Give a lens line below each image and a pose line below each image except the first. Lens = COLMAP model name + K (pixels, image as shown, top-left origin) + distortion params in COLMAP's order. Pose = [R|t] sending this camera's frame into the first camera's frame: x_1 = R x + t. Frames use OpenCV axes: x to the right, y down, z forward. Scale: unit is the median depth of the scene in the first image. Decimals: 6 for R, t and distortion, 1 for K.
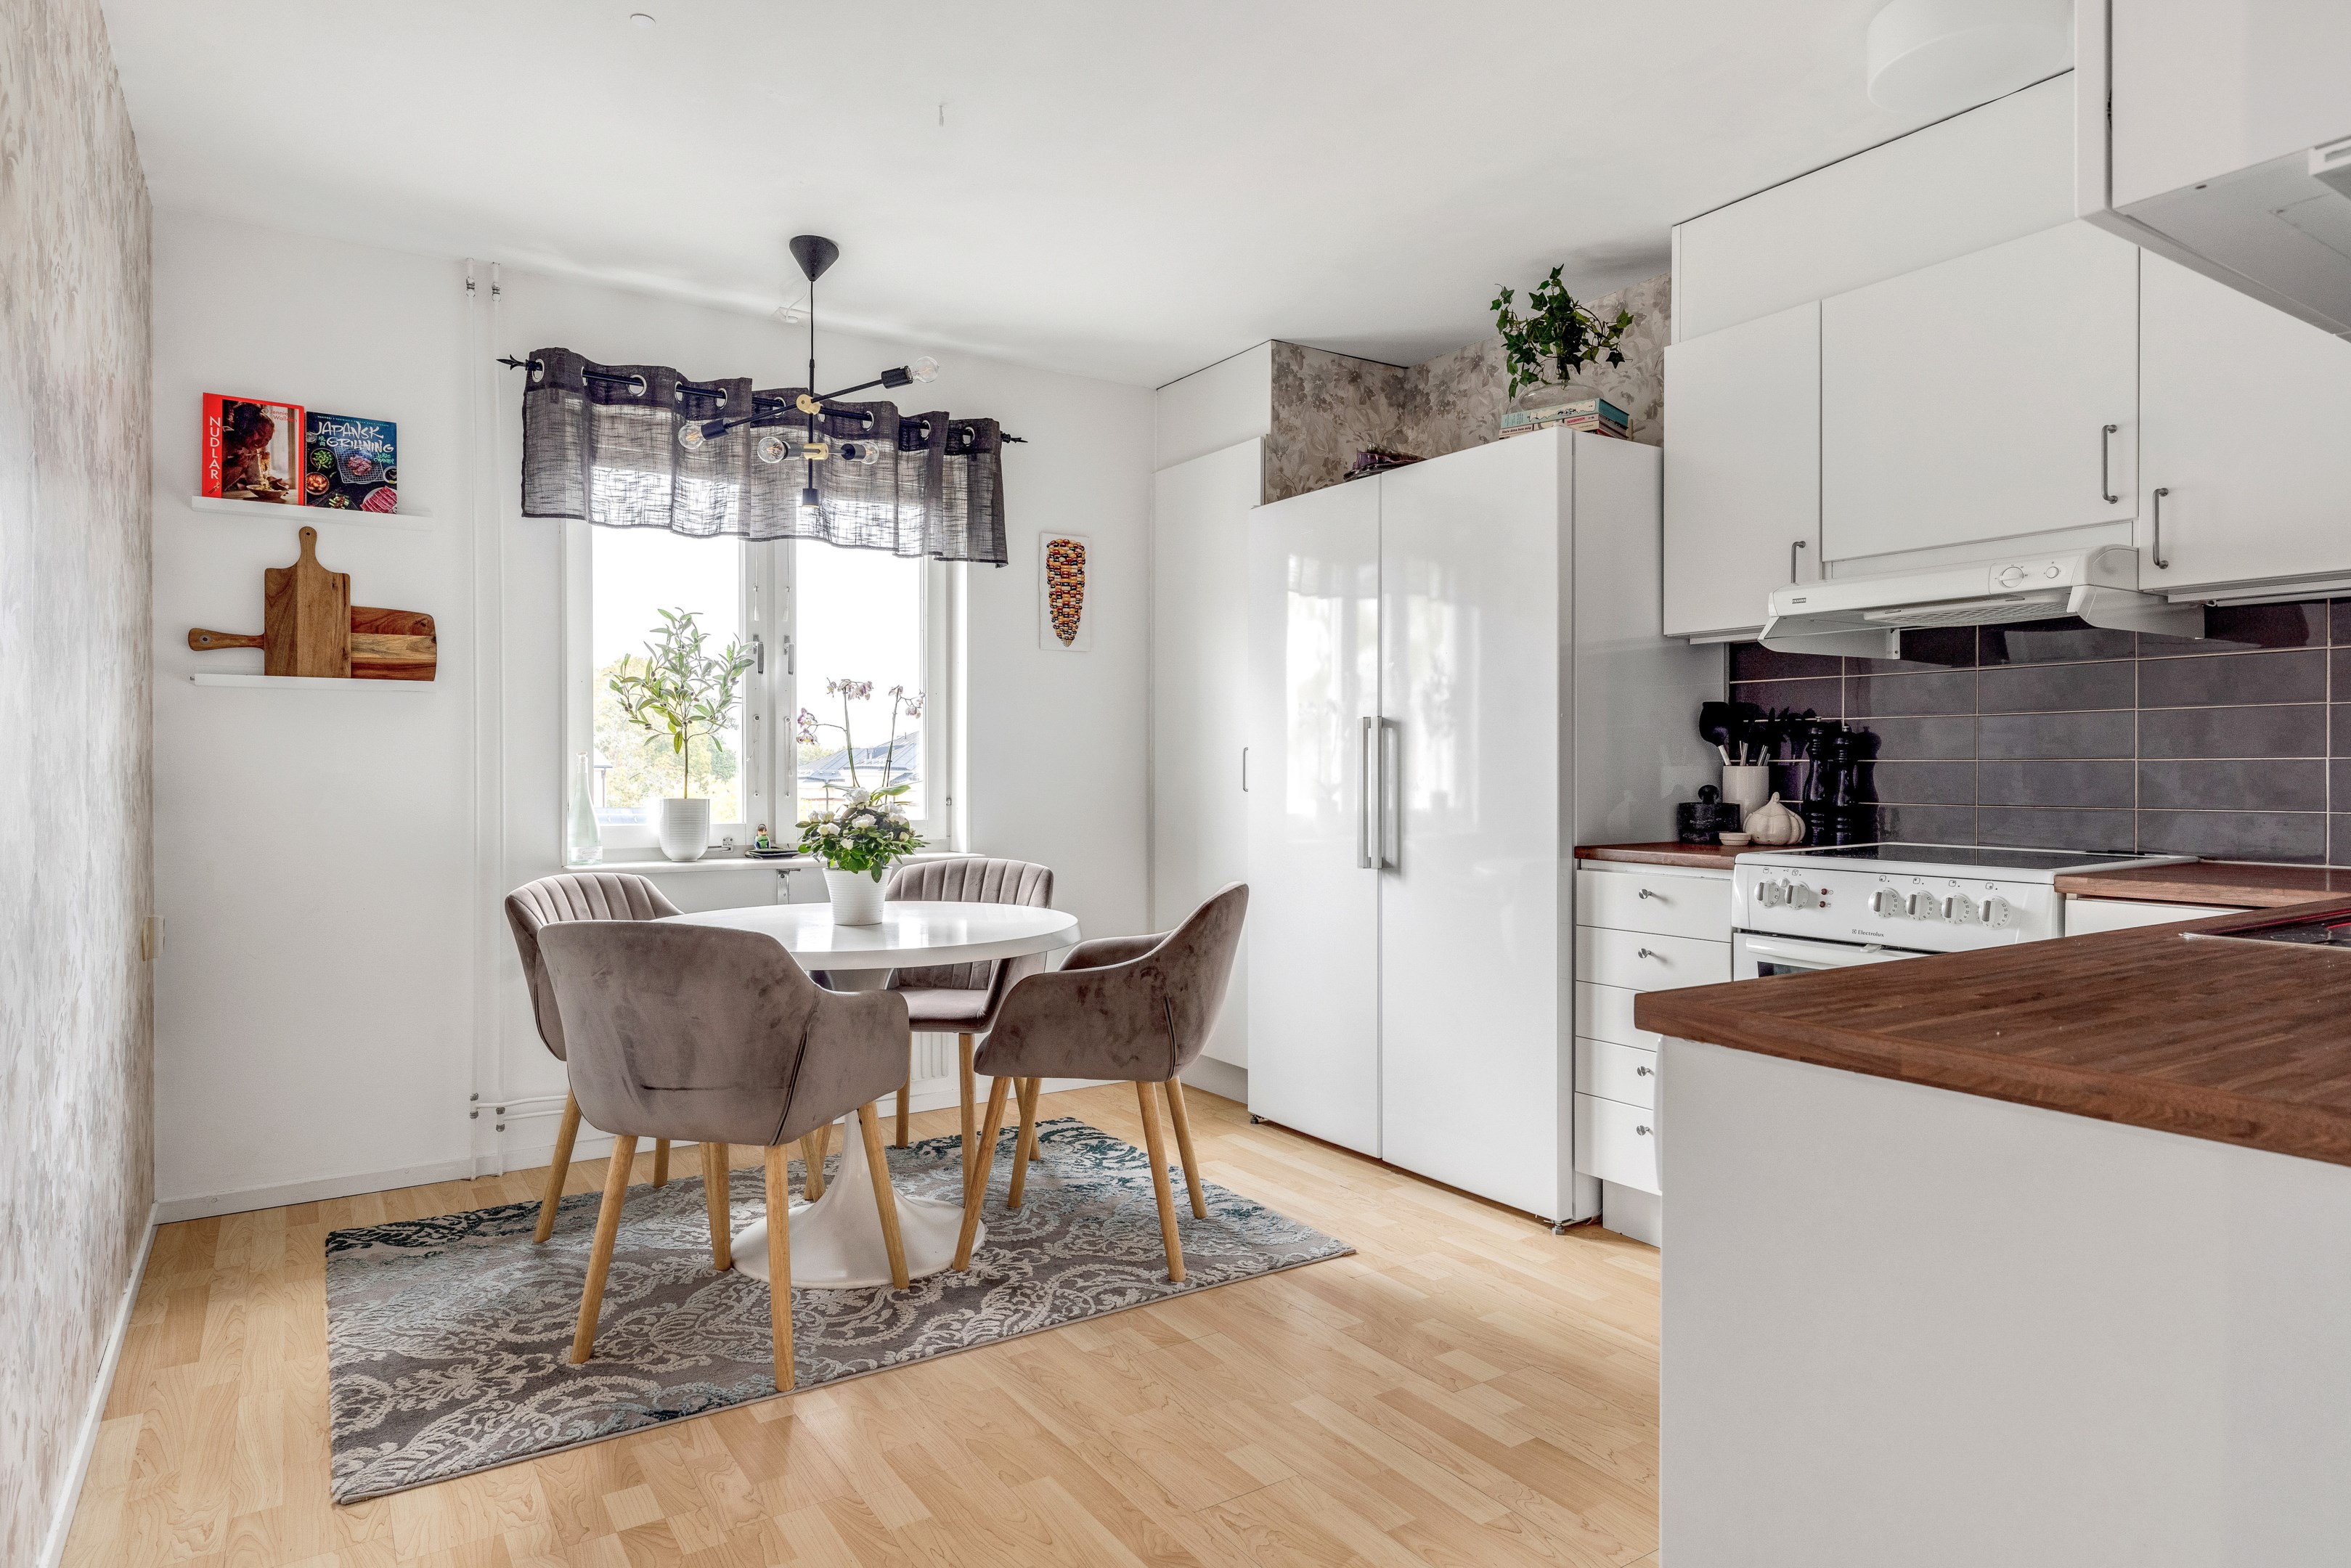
lens RADIAL K [[1347.6, 0, 1165.7], [0, 1347.6, 777.5], [0, 0, 1]] dist [0.001493, 0.002354]
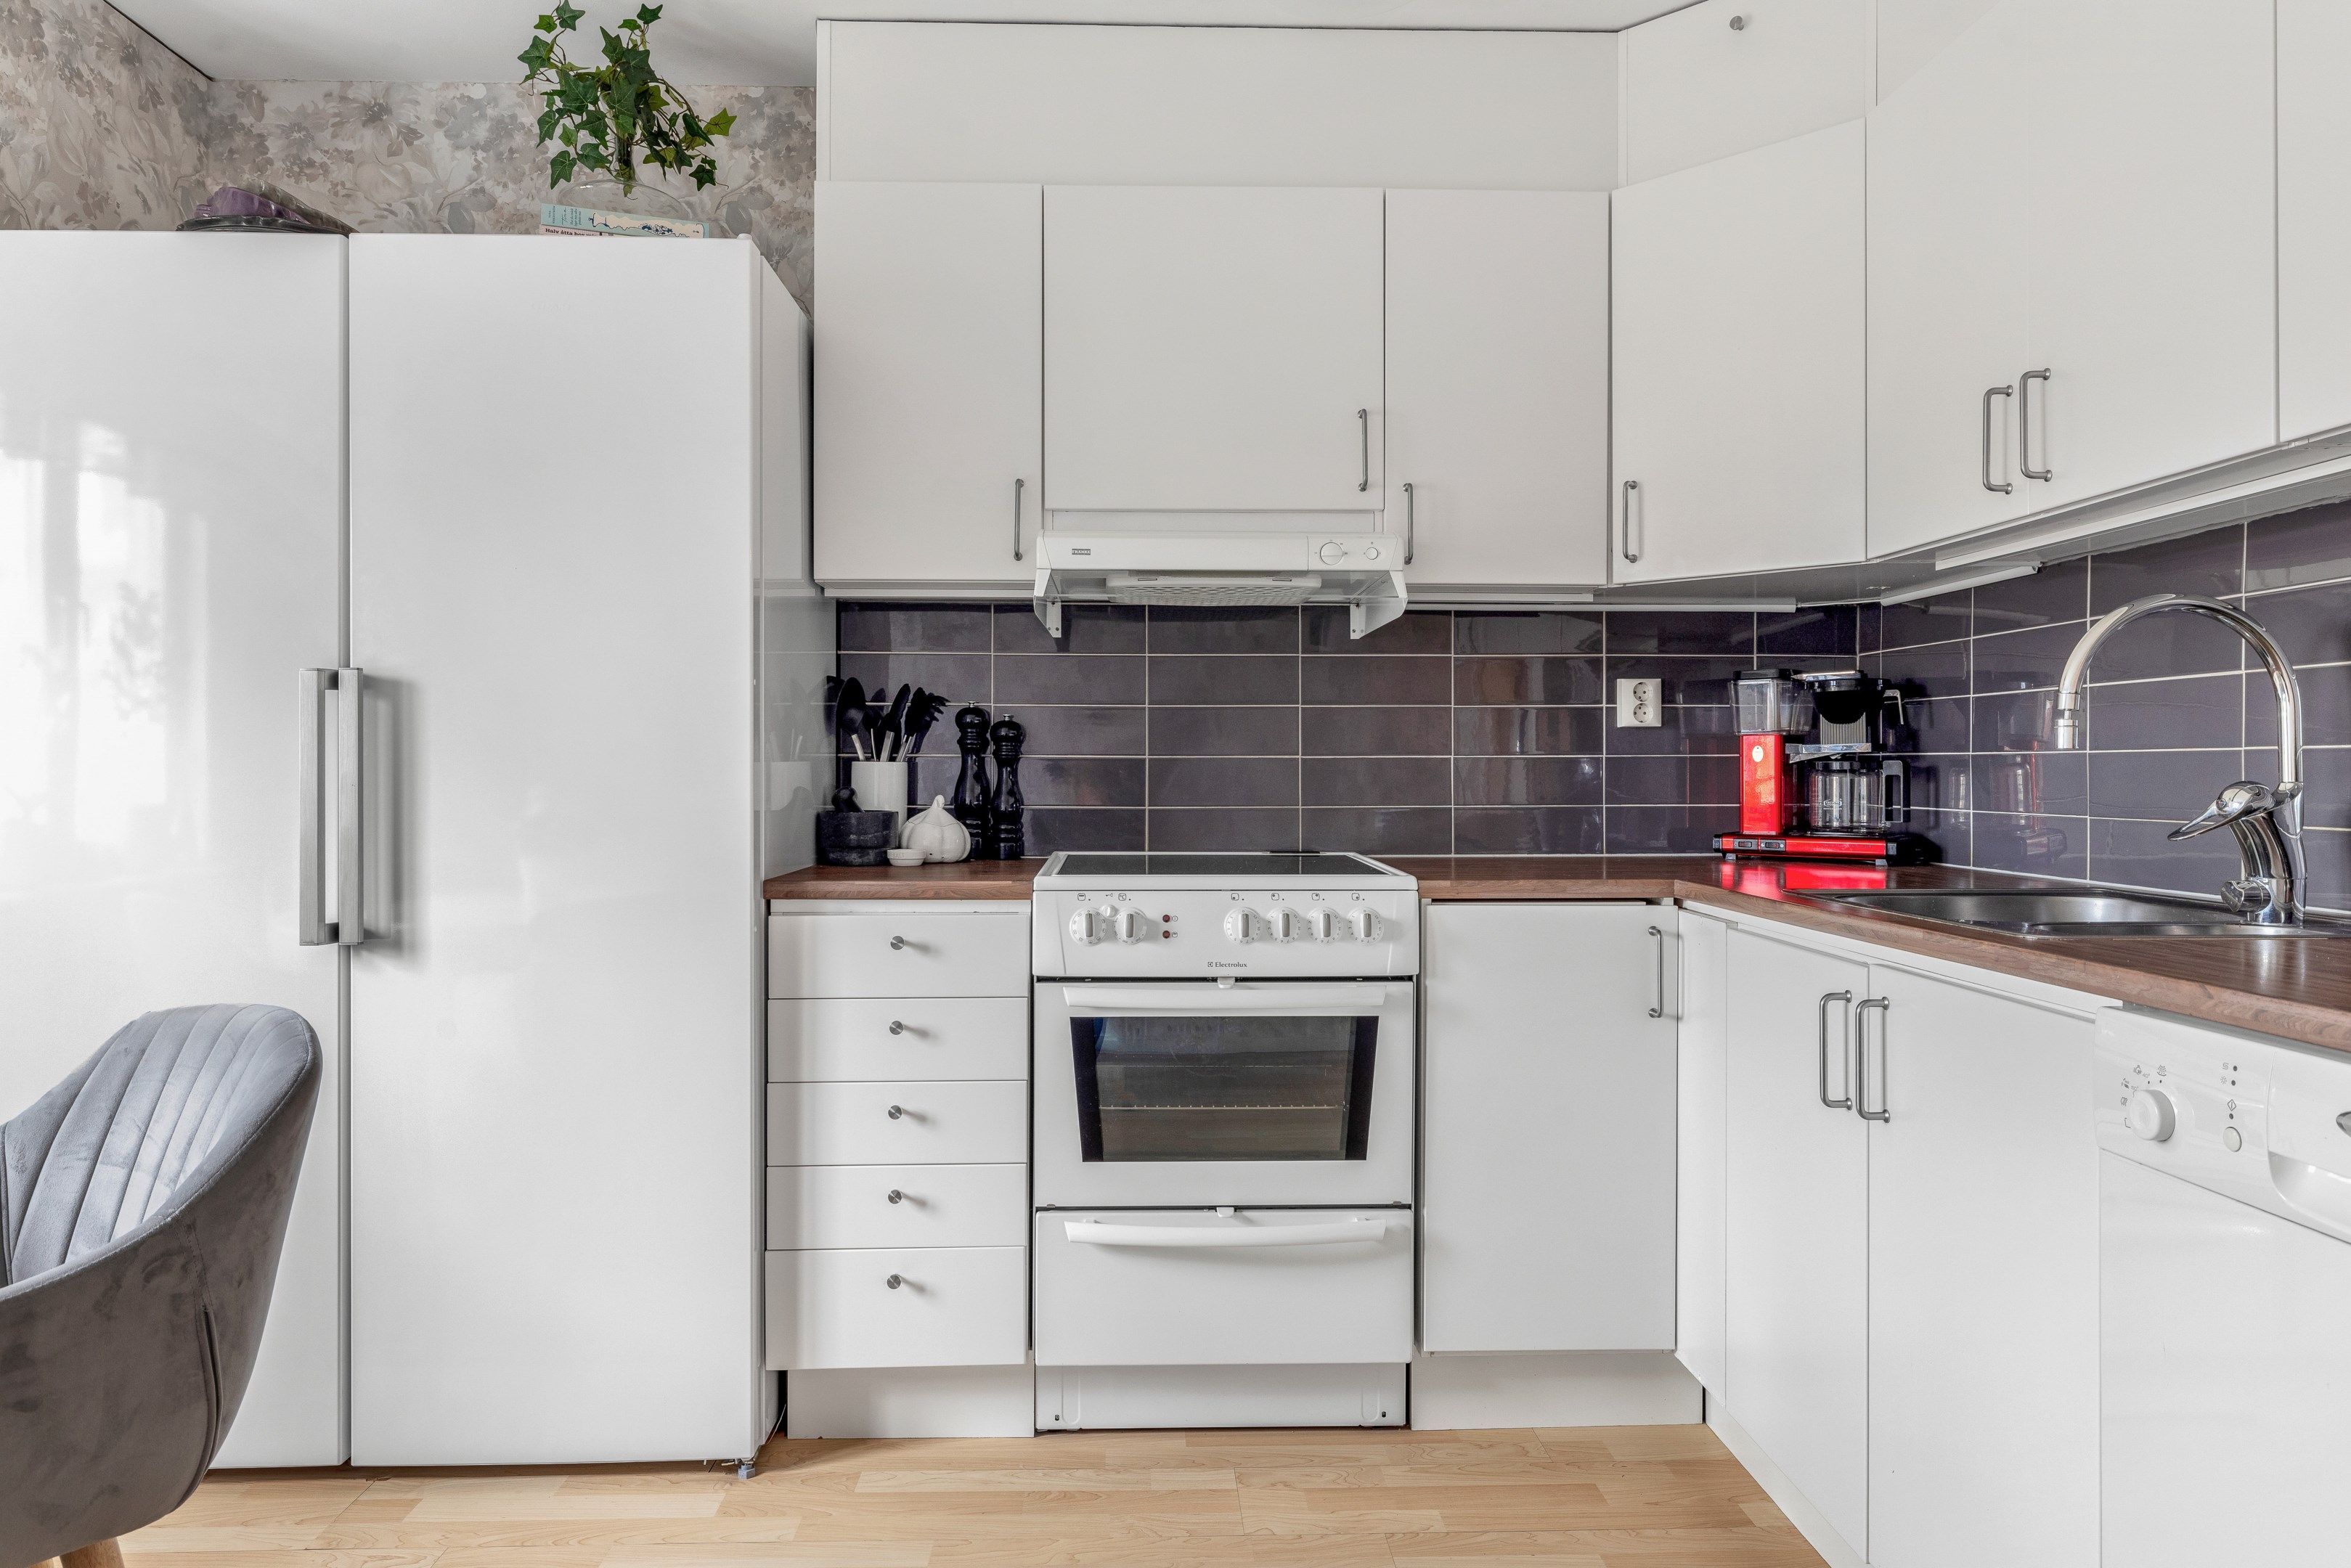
lens RADIAL K [[1437.5, 0, 1170.8], [0, 1437.5, 768.5], [0, 0, 1]] dist [-0.004229, 0.002557]
pose [[0.518303, 0.002483, 0.855194, -0.186958], [0.003465, 0.999981, -0.005003, 0.000168], [-0.855190, 0.005557, 0.518284, 0.437102]]
